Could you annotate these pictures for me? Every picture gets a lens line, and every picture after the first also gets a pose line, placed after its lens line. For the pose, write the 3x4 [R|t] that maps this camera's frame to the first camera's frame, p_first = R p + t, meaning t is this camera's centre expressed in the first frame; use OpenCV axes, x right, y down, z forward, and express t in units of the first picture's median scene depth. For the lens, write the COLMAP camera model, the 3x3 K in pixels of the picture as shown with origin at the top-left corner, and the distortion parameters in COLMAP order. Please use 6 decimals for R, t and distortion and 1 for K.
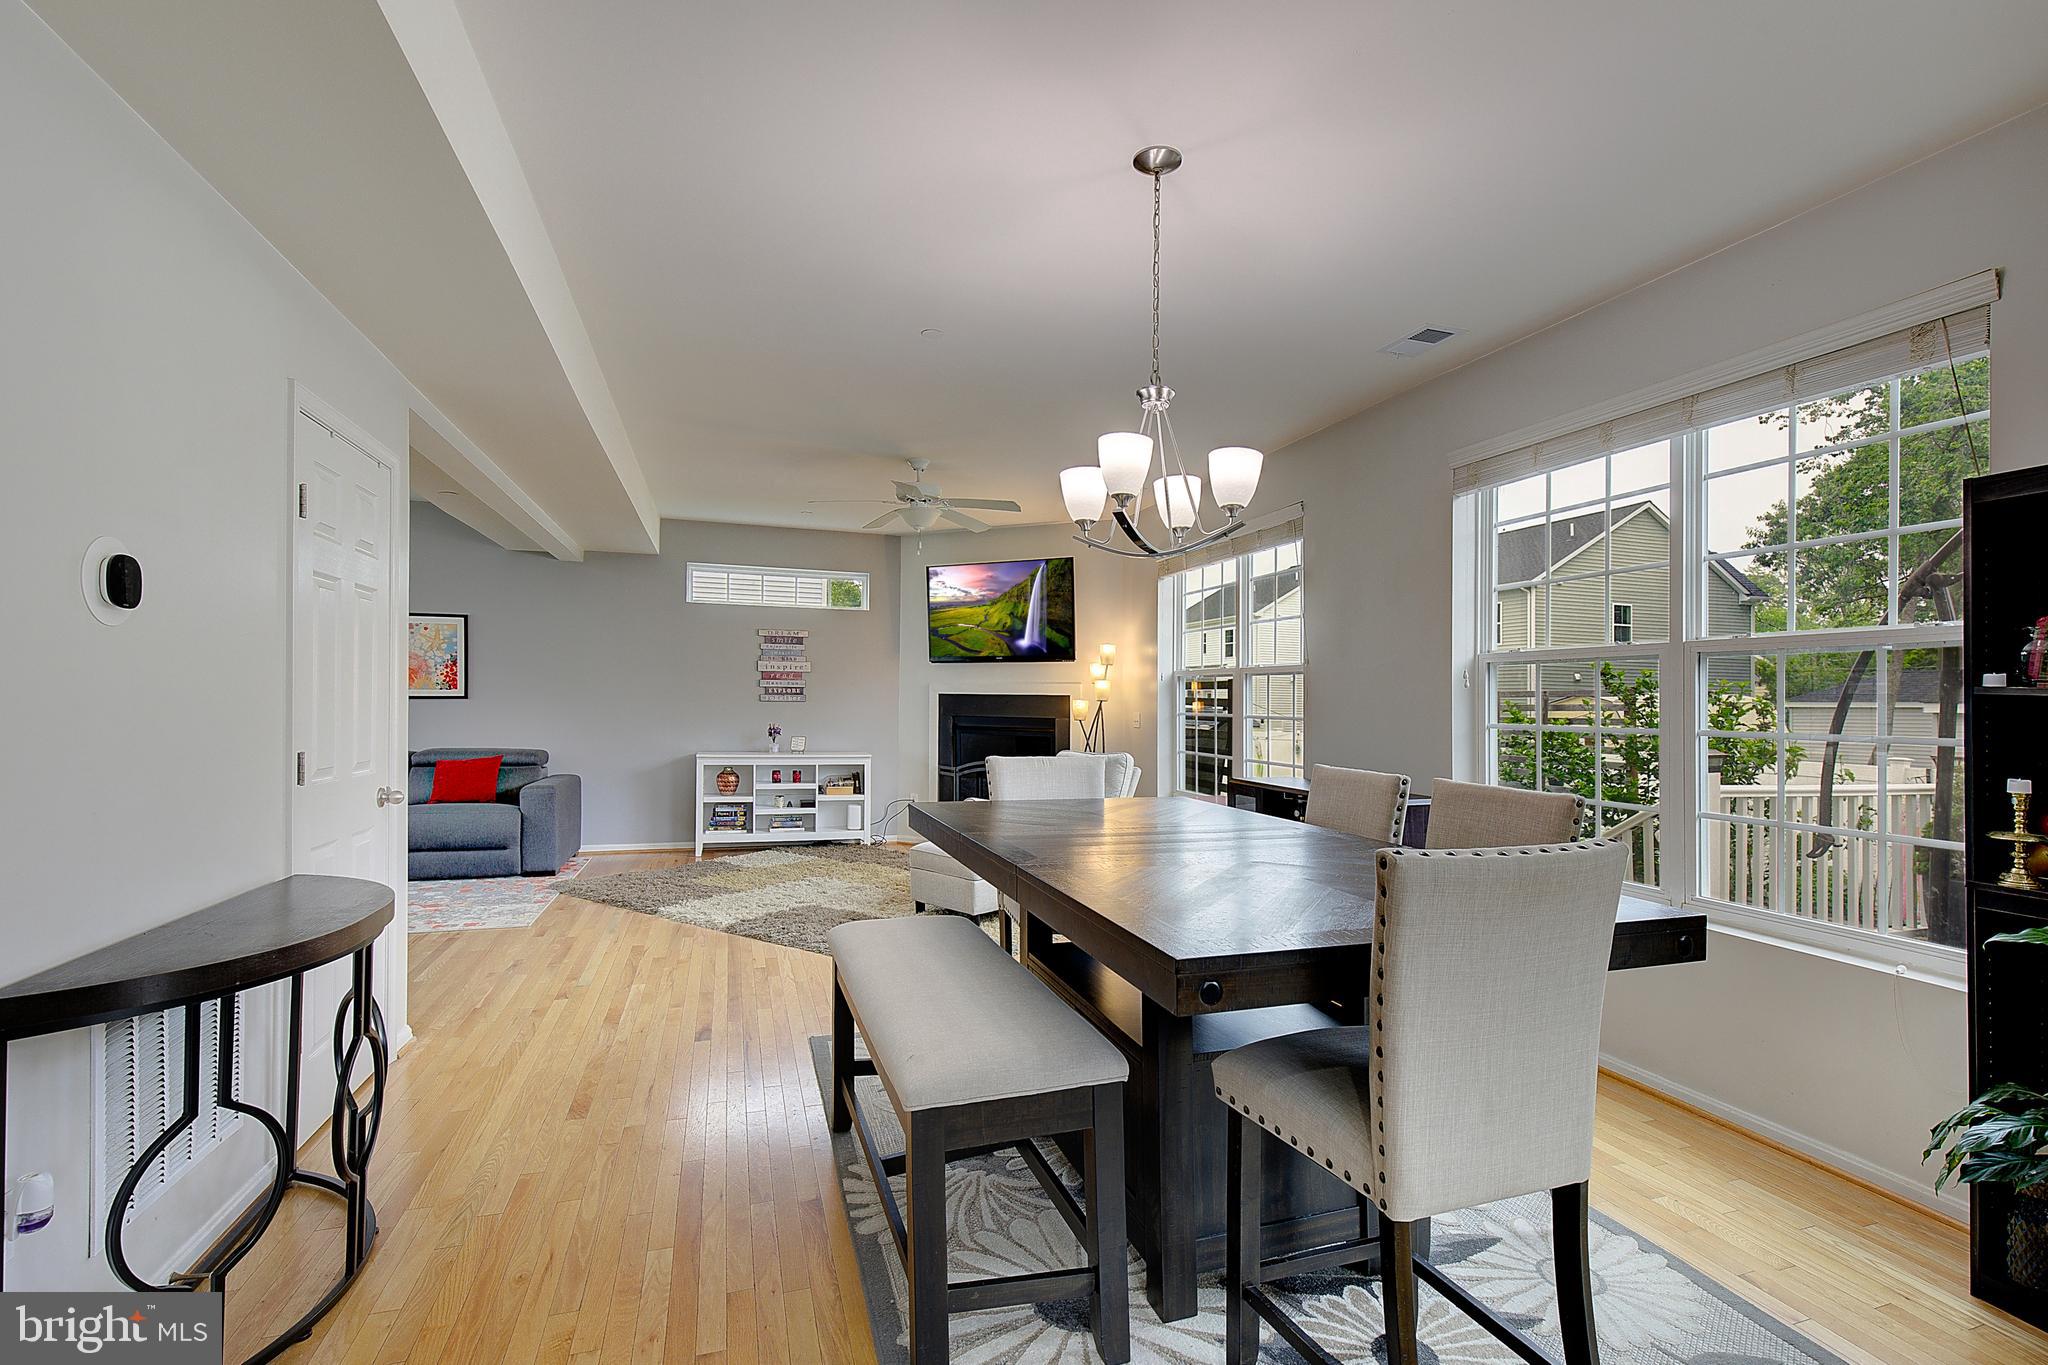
lens RADIAL K [[928.8, 0, 1067.0], [0, 928.8, 669.1], [0, 0, 1]] dist [-0.000552, -0.000450]
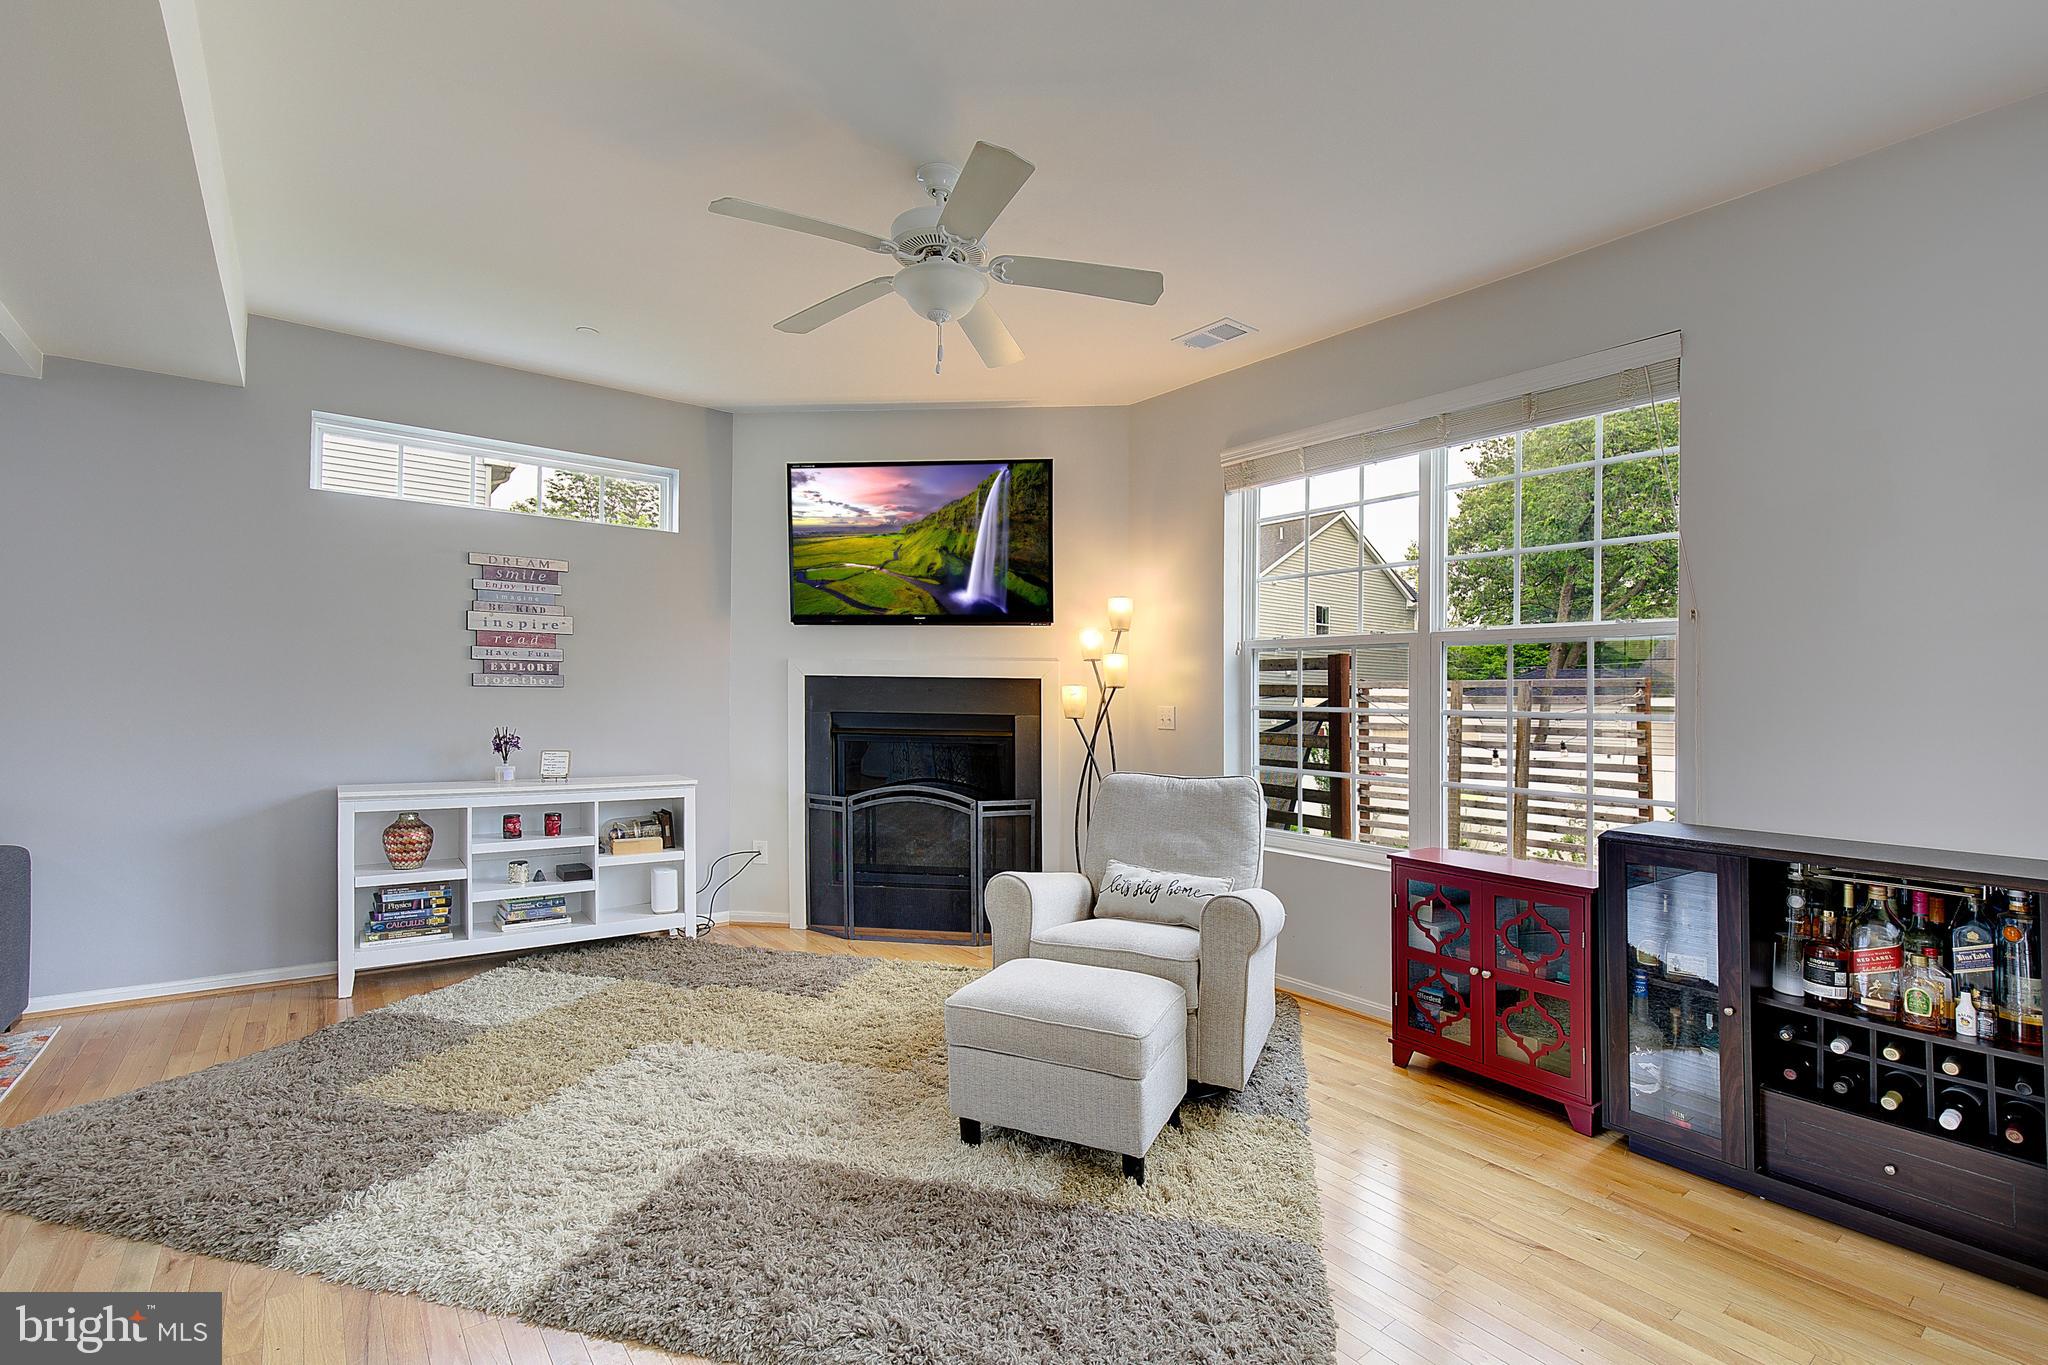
lens RADIAL K [[928.8, 0, 1071.5], [0, 928.8, 681.3], [0, 0, 1]] dist [-0.000552, -0.000450]
pose [[0.942026, 0.007667, 0.335452, -0.195016], [-0.013470, 0.999797, 0.014974, 0.019903], [-0.335269, -0.018624, 0.941938, 0.399280]]
